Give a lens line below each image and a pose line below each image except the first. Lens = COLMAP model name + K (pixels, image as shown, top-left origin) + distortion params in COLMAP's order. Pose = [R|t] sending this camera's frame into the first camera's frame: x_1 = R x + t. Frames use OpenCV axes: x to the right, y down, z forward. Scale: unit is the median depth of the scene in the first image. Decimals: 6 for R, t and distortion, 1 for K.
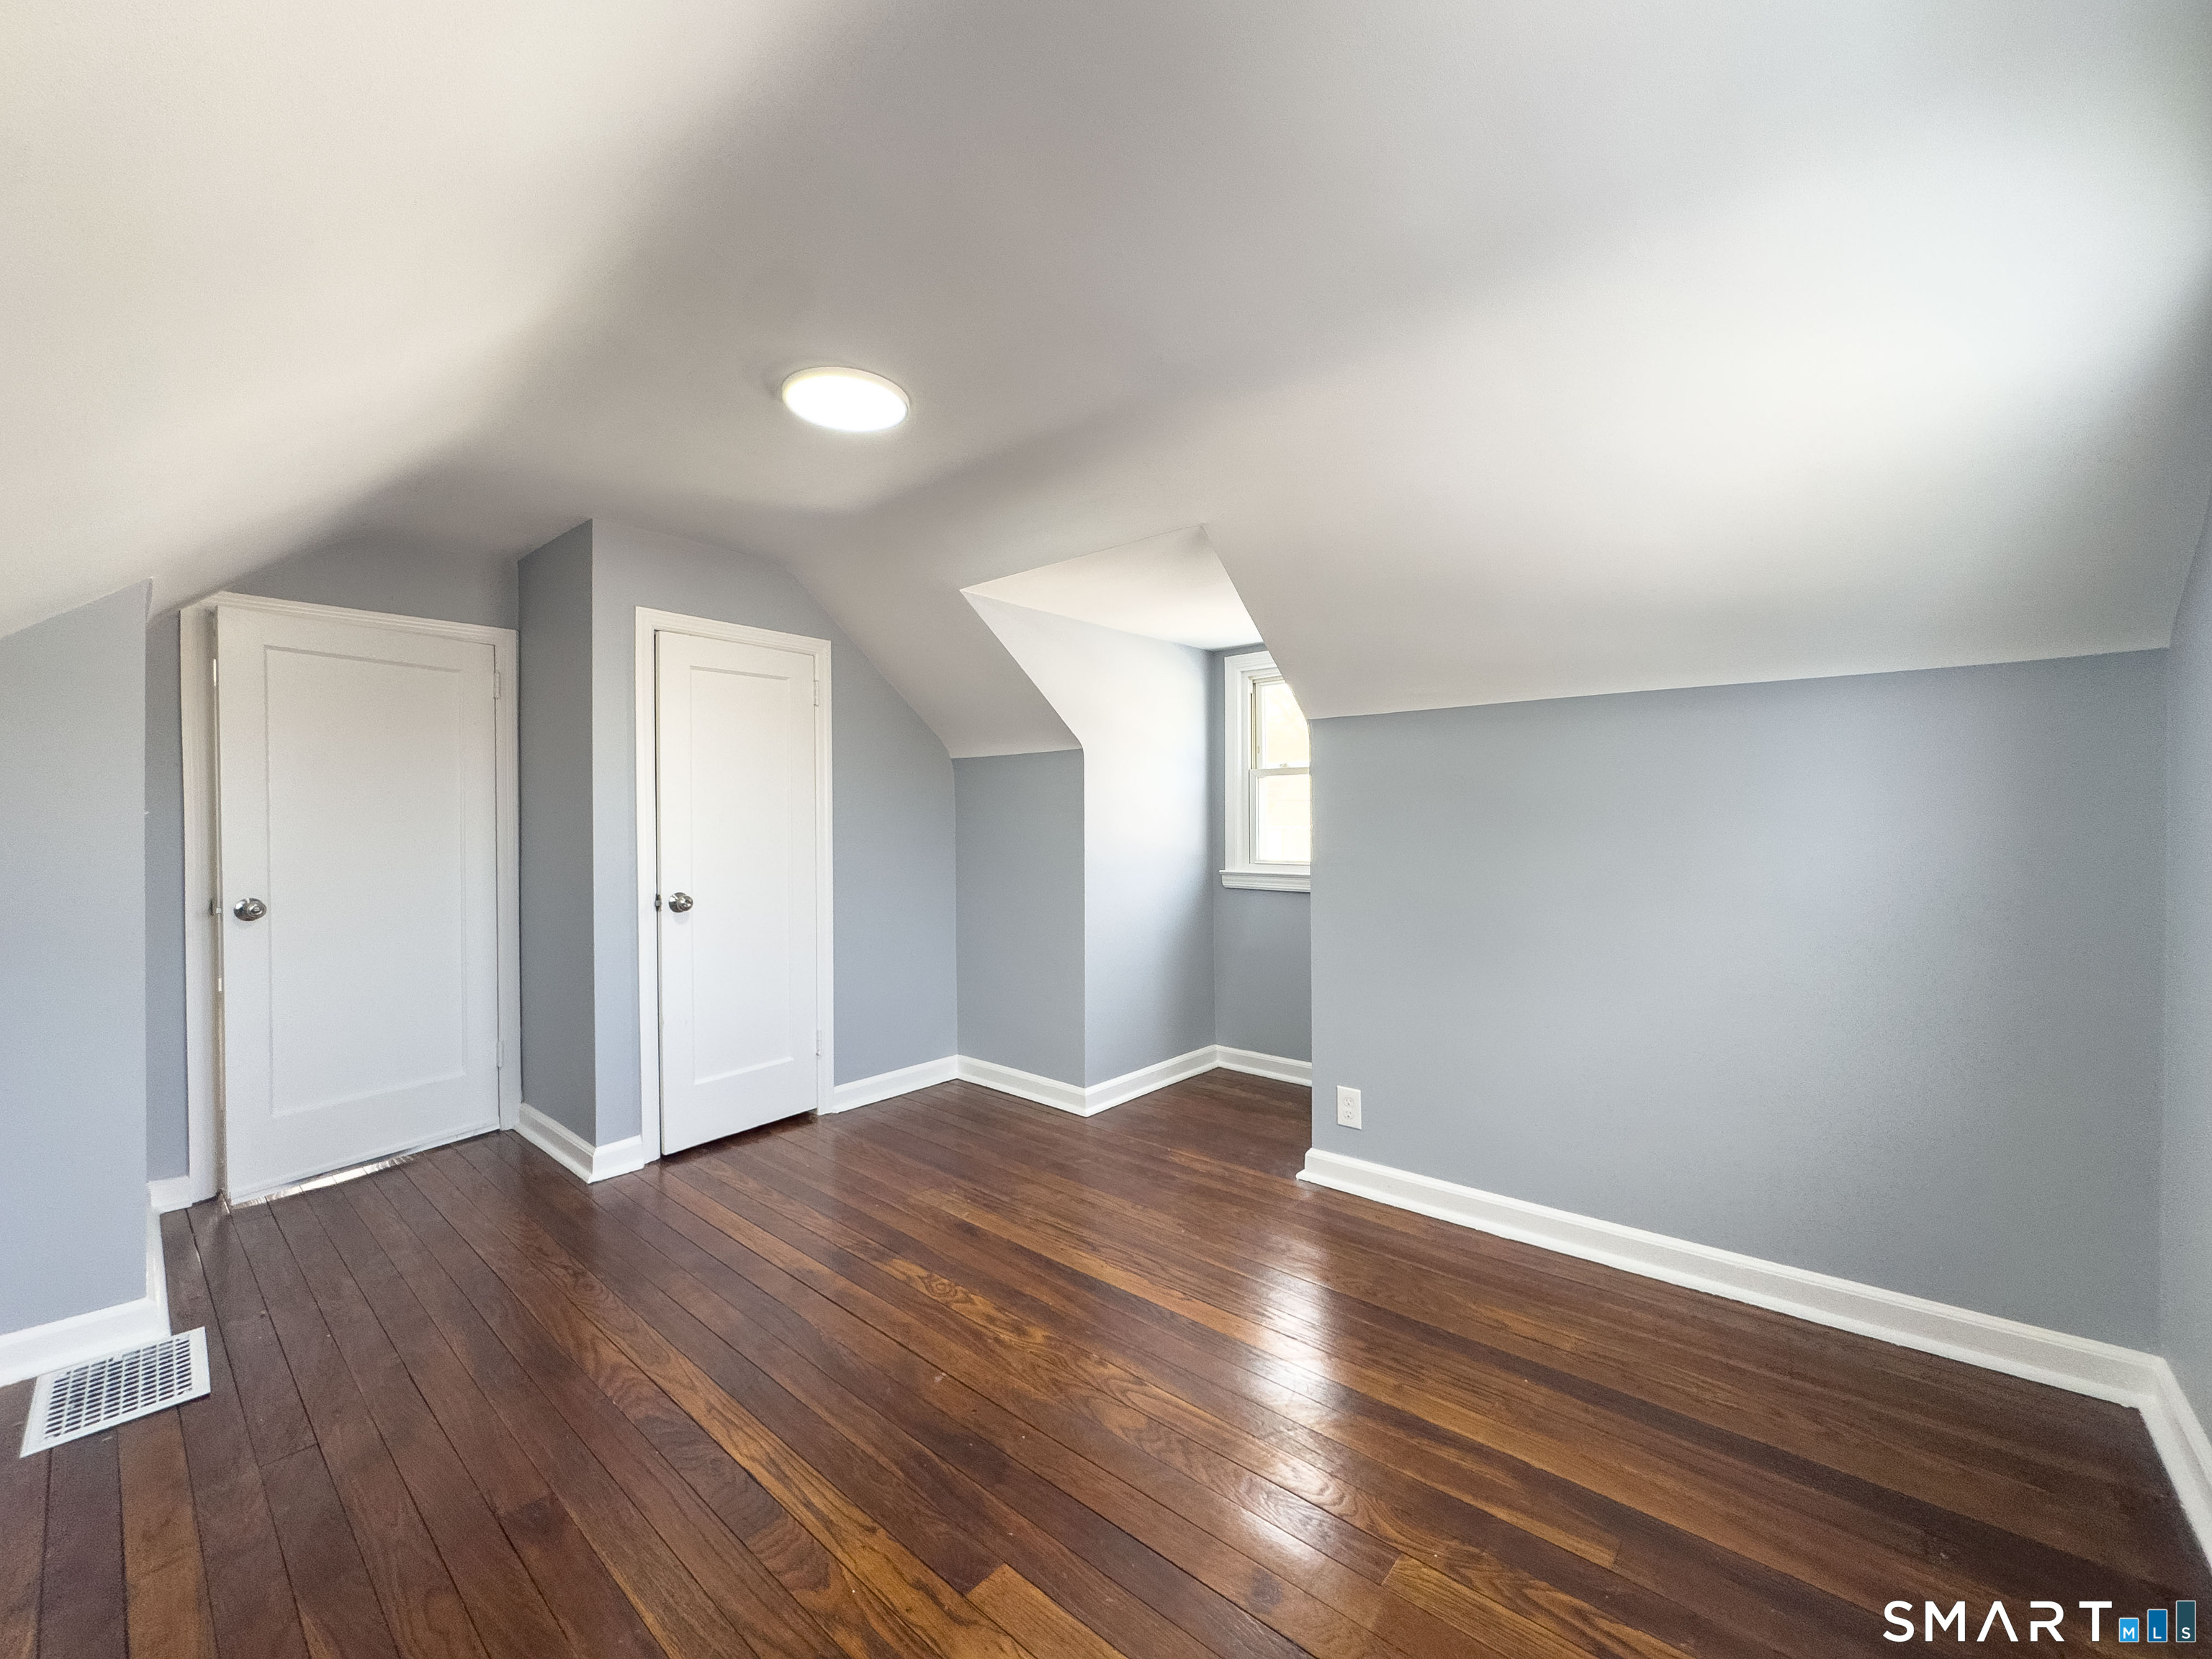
lens RADIAL K [[883.2, 0, 1106.8], [0, 883.2, 826.7], [0, 0, 1]] dist [-0.000895, 0.000870]
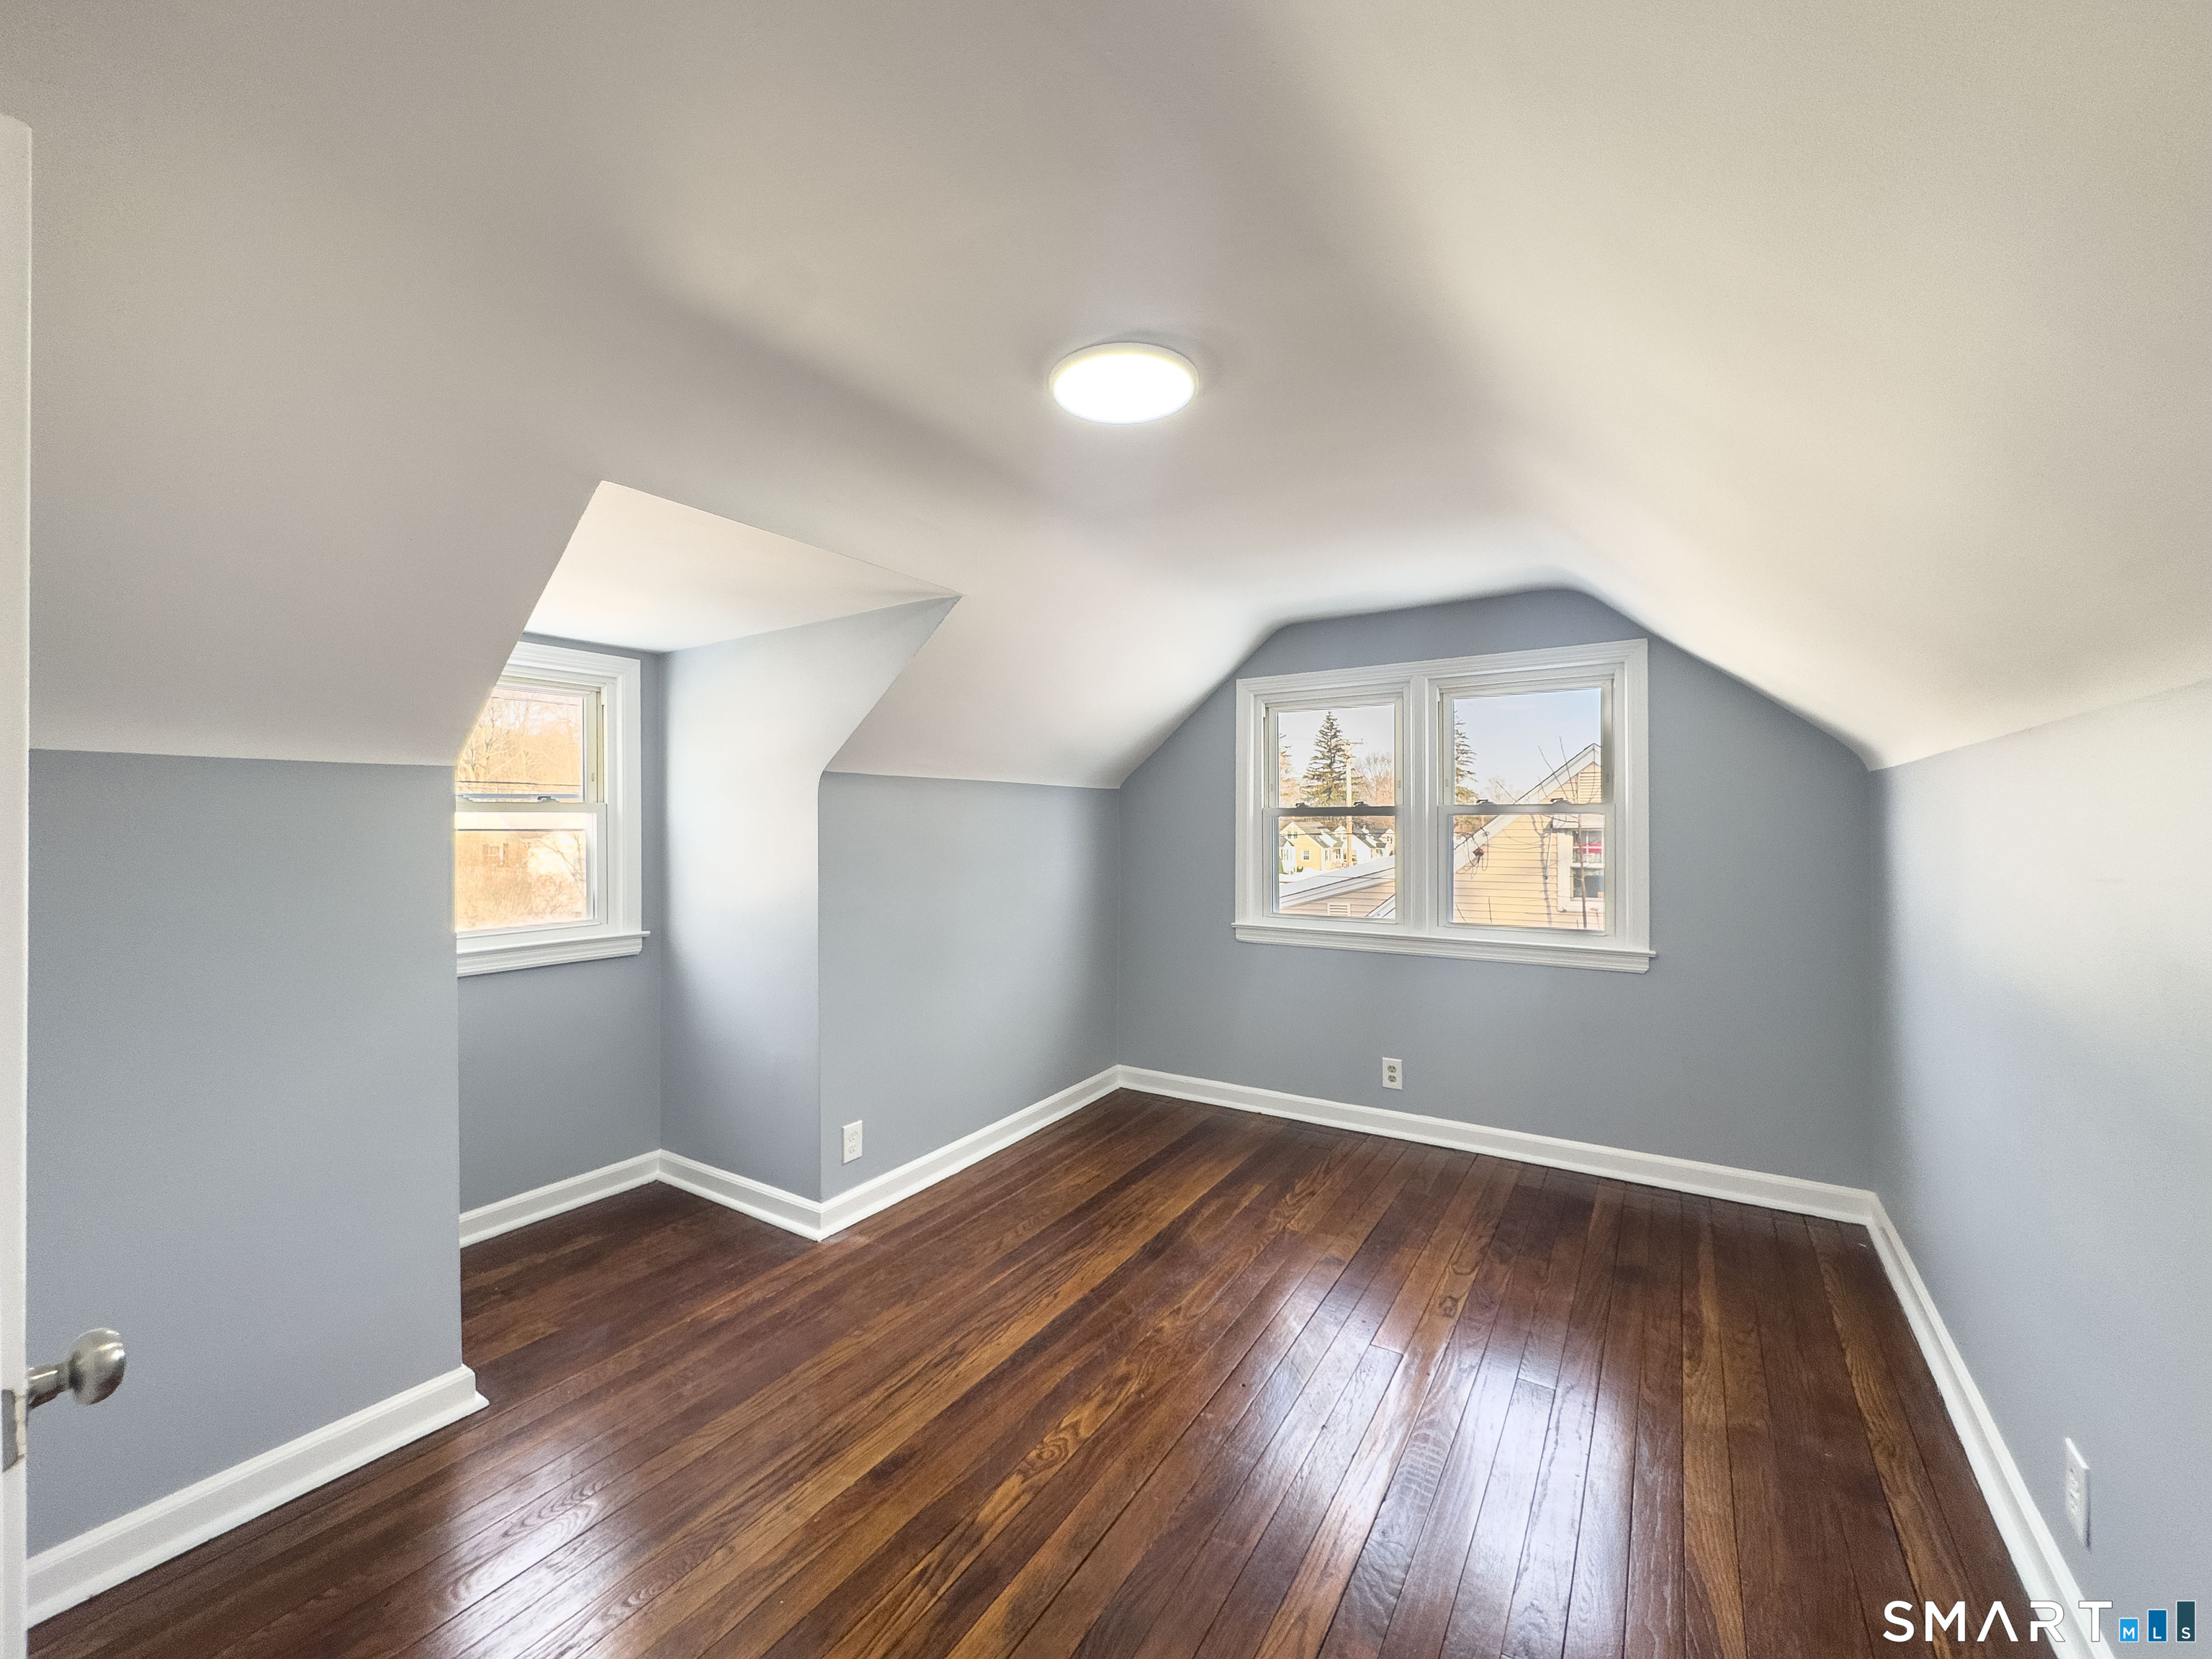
lens RADIAL K [[883.2, 0, 1106.0], [0, 883.2, 824.9], [0, 0, 1]] dist [-0.000895, 0.000870]
pose [[-0.140908, 0.003997, 0.990015, -0.894925], [0.013988, 0.999900, -0.002046, -0.060398], [-0.989924, 0.013560, -0.140950, 0.924270]]
